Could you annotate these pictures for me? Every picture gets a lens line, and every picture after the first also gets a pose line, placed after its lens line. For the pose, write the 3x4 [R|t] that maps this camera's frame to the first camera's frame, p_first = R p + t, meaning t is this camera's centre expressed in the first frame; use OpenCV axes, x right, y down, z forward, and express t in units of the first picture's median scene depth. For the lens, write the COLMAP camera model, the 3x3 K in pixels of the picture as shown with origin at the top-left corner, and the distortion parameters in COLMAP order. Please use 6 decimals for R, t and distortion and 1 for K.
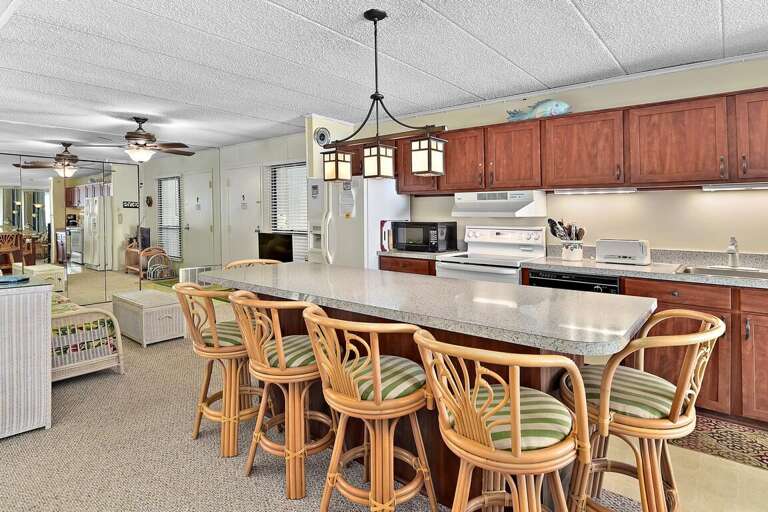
lens RADIAL K [[424.5, 0, 385.1], [0, 424.5, 210.8], [0, 0, 1]] dist [0.004728, -0.005451]
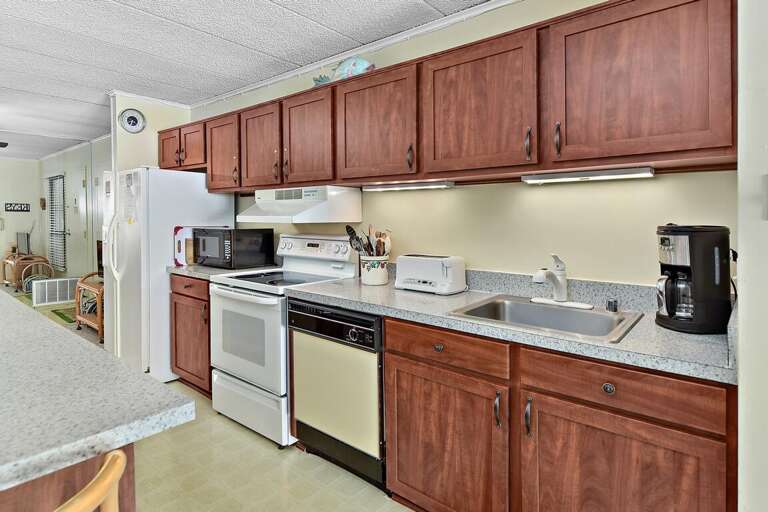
lens RADIAL K [[424.5, 0, 386.3], [0, 424.5, 223.8], [0, 0, 1]] dist [0.004728, -0.005451]
pose [[0.999764, 0.001581, -0.021666, 0.462736], [-0.001118, 0.999772, 0.021332, 0.000775], [0.021695, -0.021302, 0.999538, 0.286899]]
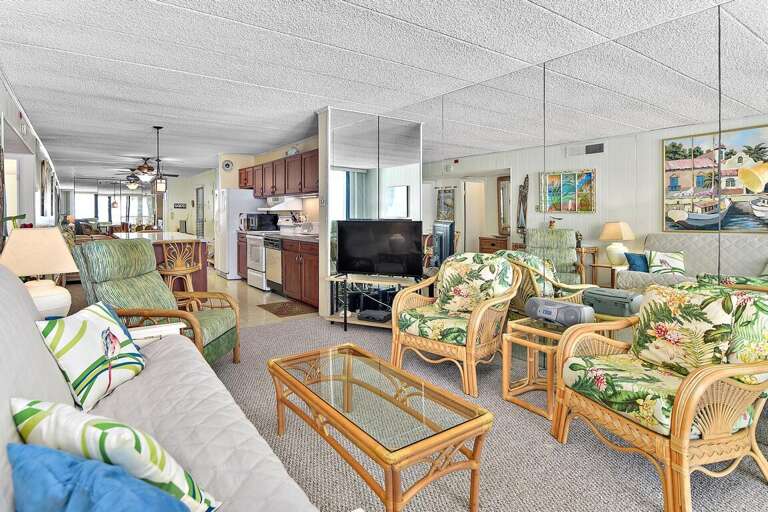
lens RADIAL K [[424.5, 0, 390.8], [0, 424.5, 214.4], [0, 0, 1]] dist [0.004728, -0.005451]
pose [[0.964131, -0.001047, -0.265426, 1.295183], [0.002994, 0.999971, 0.006933, 0.021218], [0.265411, -0.007479, 0.964106, -0.679577]]
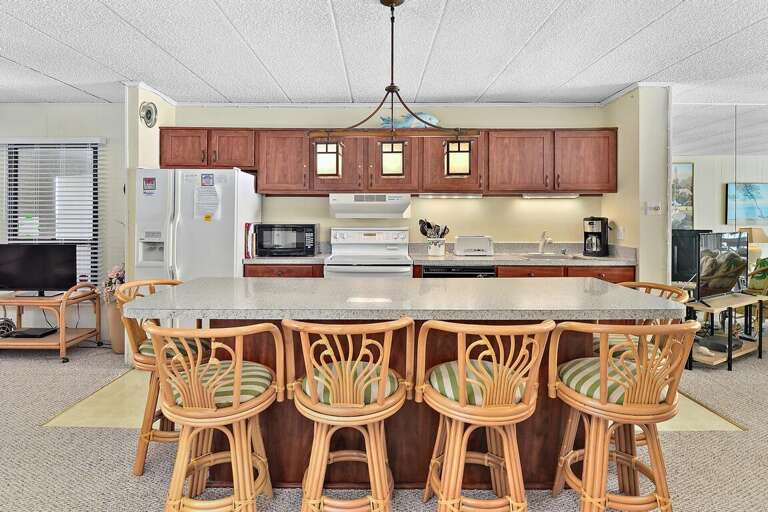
lens RADIAL K [[424.5, 0, 391.2], [0, 424.5, 214.9], [0, 0, 1]] dist [0.004728, -0.005451]
pose [[0.788056, -0.000650, 0.615603, -0.362290], [-0.003536, 0.999978, 0.005582, 0.000638], [-0.615593, -0.006576, 0.788037, 0.168623]]
